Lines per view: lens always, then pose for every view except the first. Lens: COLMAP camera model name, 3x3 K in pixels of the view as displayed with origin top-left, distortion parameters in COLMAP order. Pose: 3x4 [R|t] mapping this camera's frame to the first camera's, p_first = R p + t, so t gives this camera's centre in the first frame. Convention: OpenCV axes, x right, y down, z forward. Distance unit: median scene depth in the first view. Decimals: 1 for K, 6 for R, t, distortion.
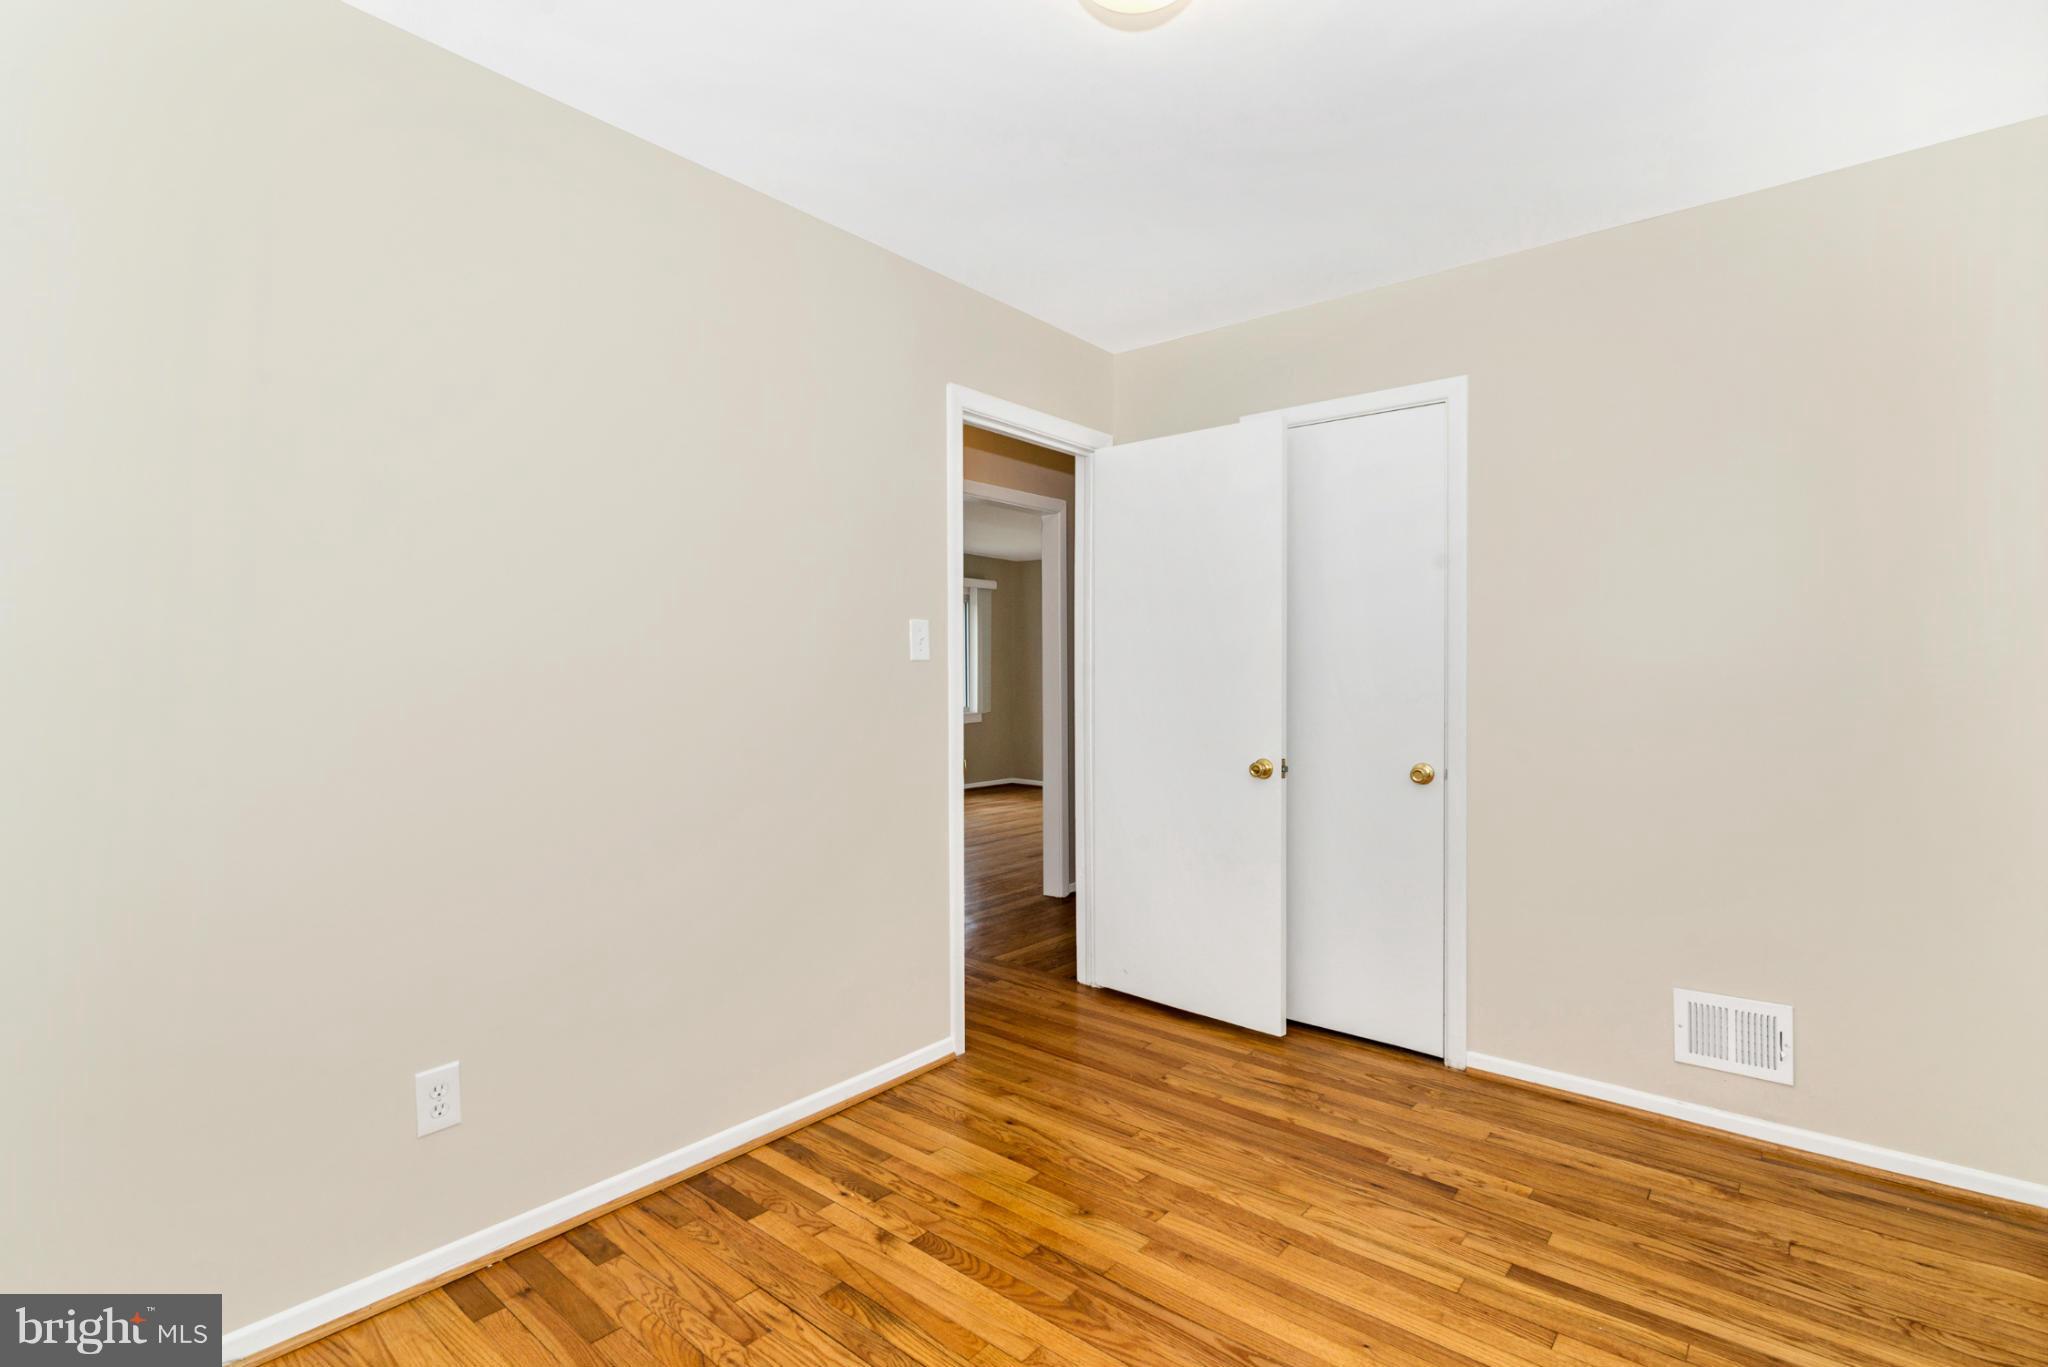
lens RADIAL K [[949.6, 0, 1027.2], [0, 949.6, 692.8], [0, 0, 1]] dist [0.006157, -0.001410]
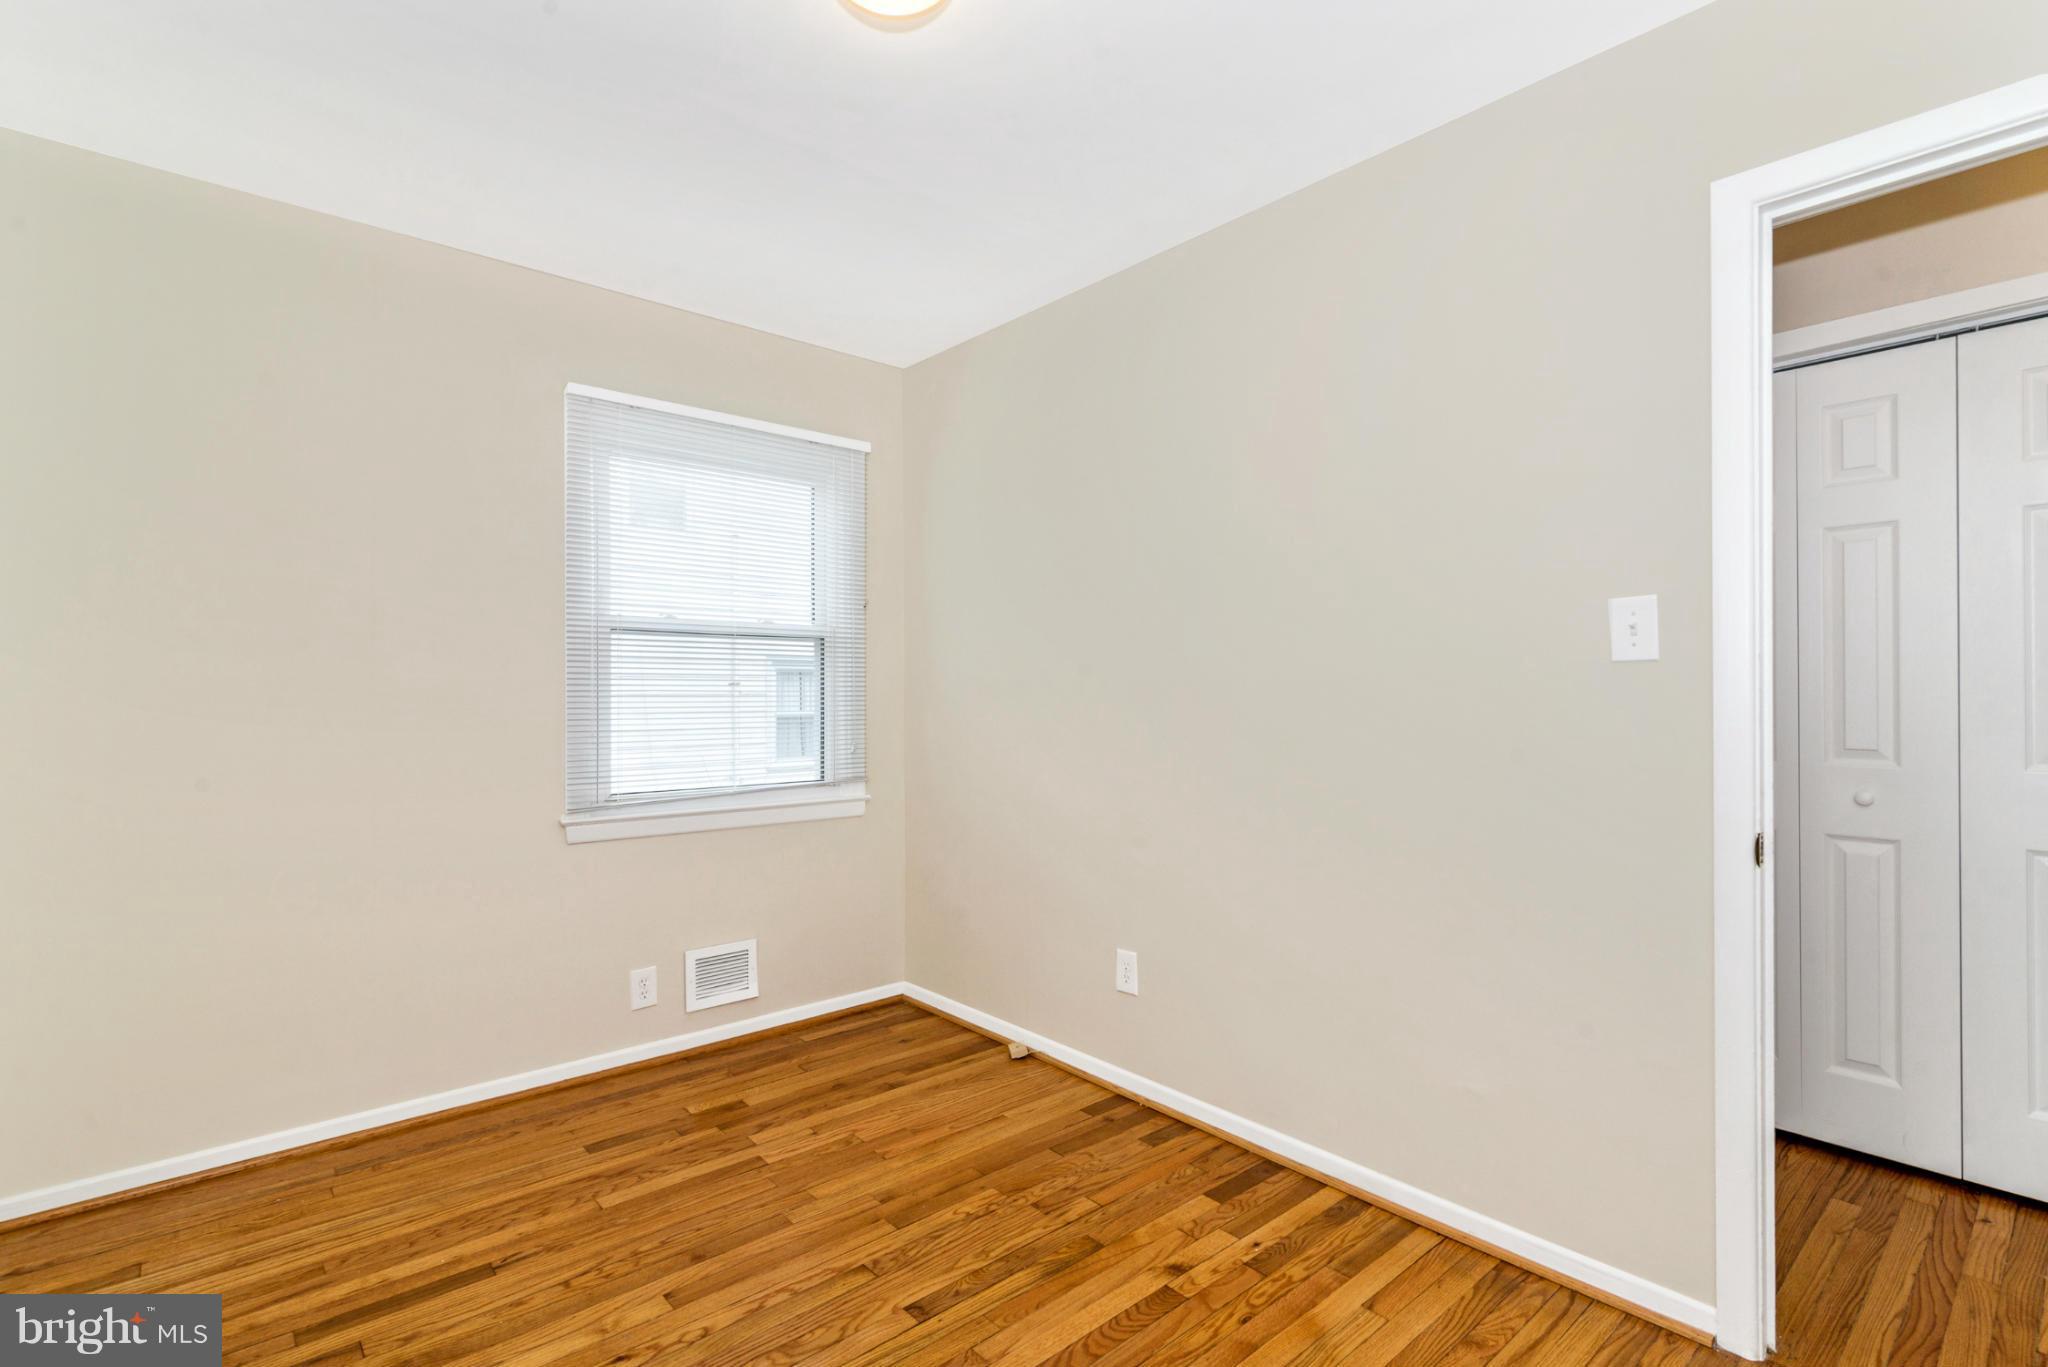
lens RADIAL K [[949.6, 0, 1019.5], [0, 949.6, 688.7], [0, 0, 1]] dist [0.006157, -0.001410]
pose [[-0.157201, -0.005988, -0.987548, 0.775349], [-0.011173, 0.999928, -0.004285, -0.011370], [0.987503, 0.010360, -0.157257, 0.919768]]
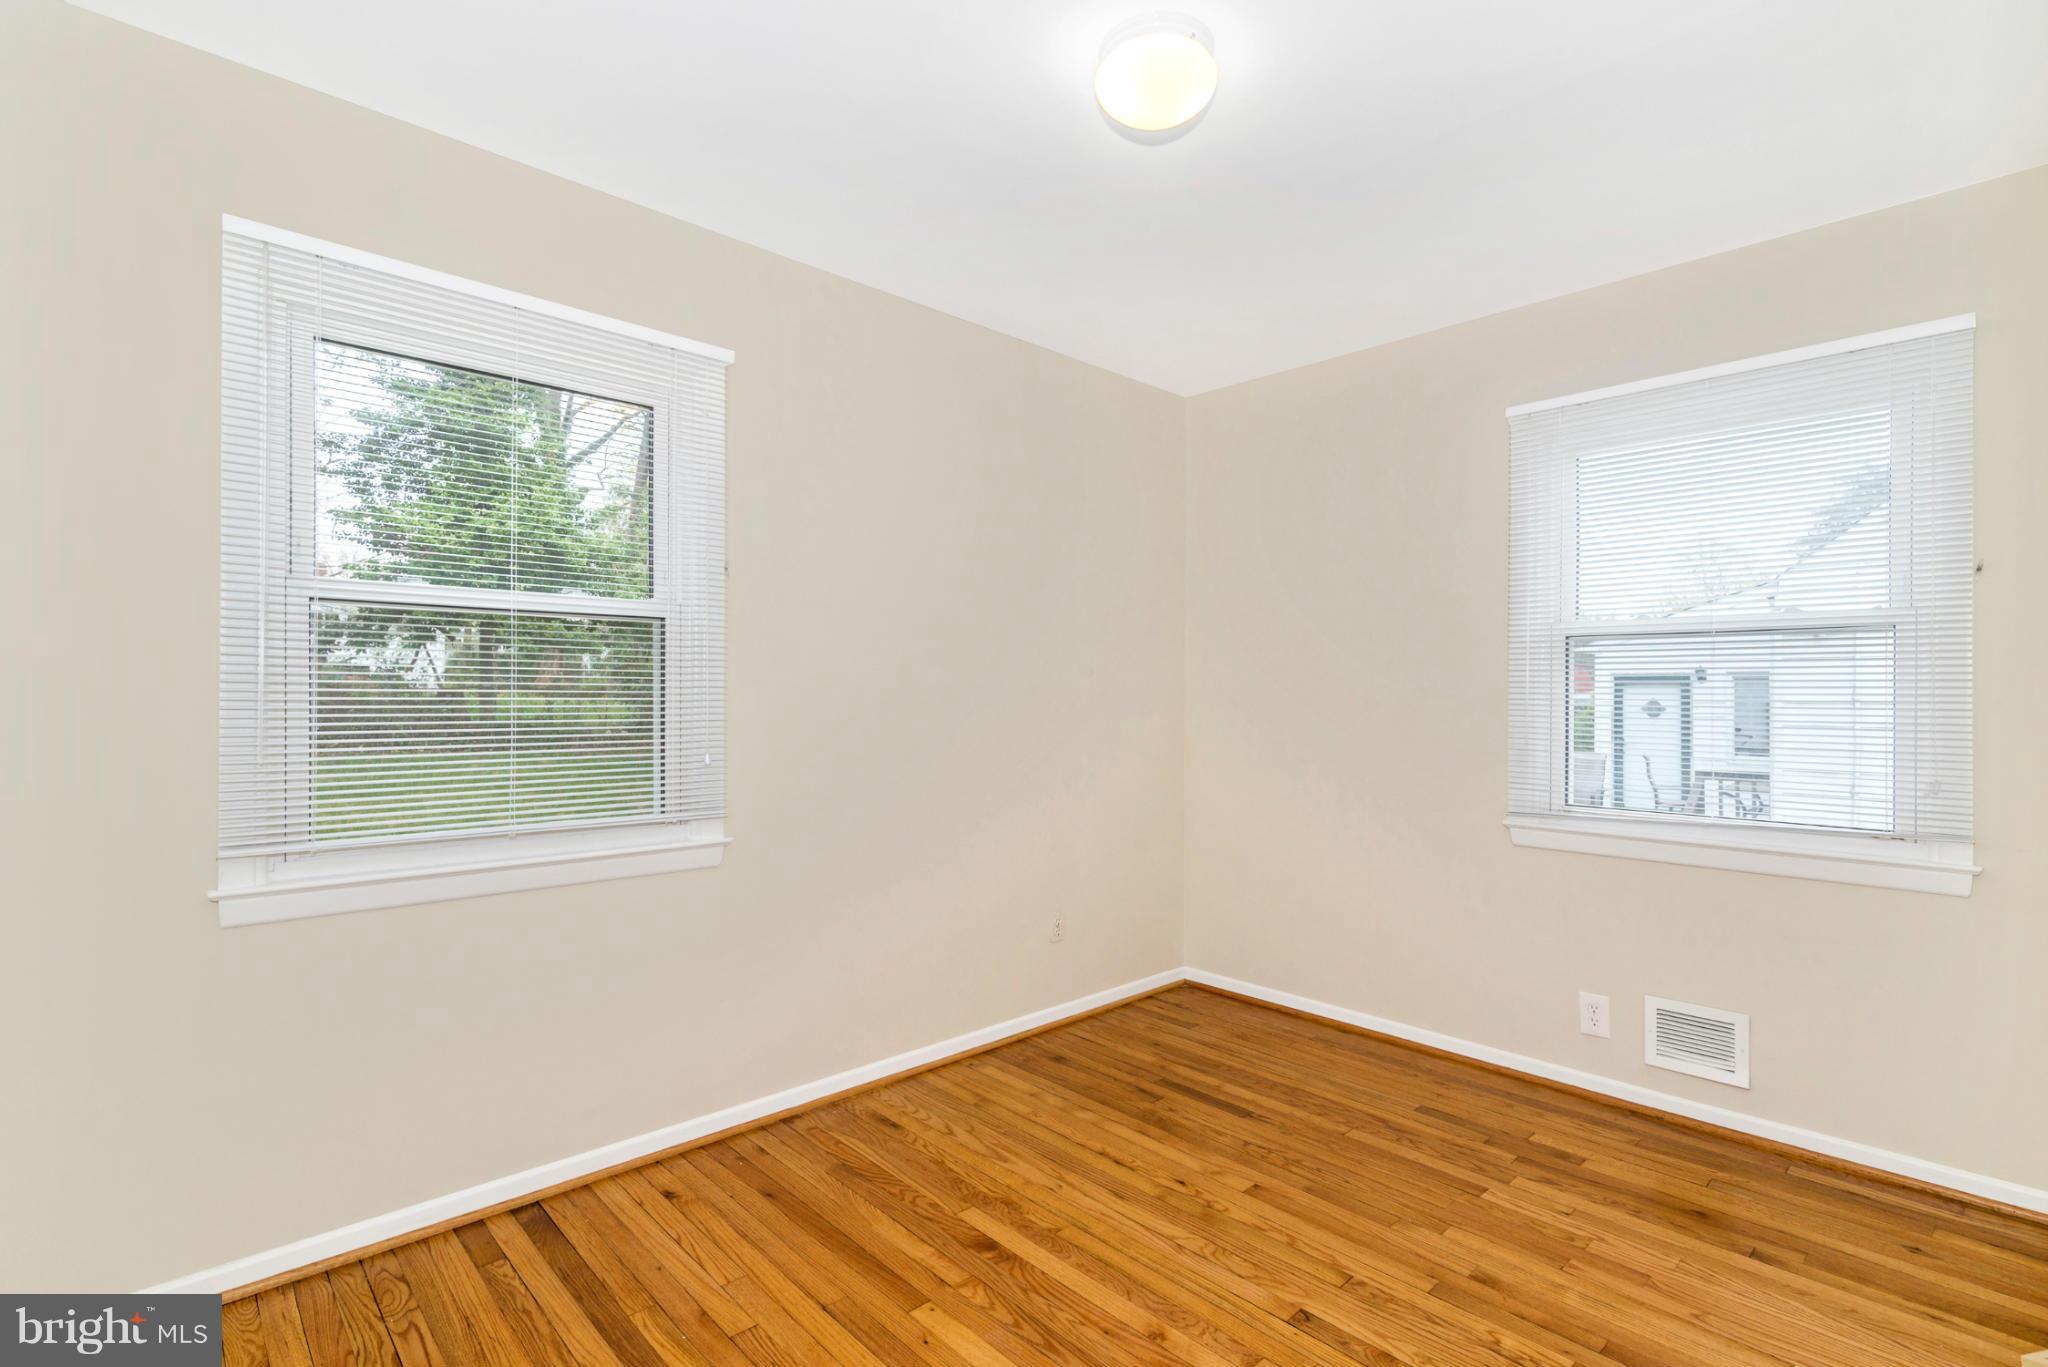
lens RADIAL K [[949.6, 0, 1020.9], [0, 949.6, 692.8], [0, 0, 1]] dist [0.006157, -0.001410]
pose [[-0.992692, -0.006153, 0.120522, 0.193846], [-0.005140, 0.999949, 0.008714, -0.023863], [-0.120570, 0.008031, -0.992672, 1.483548]]
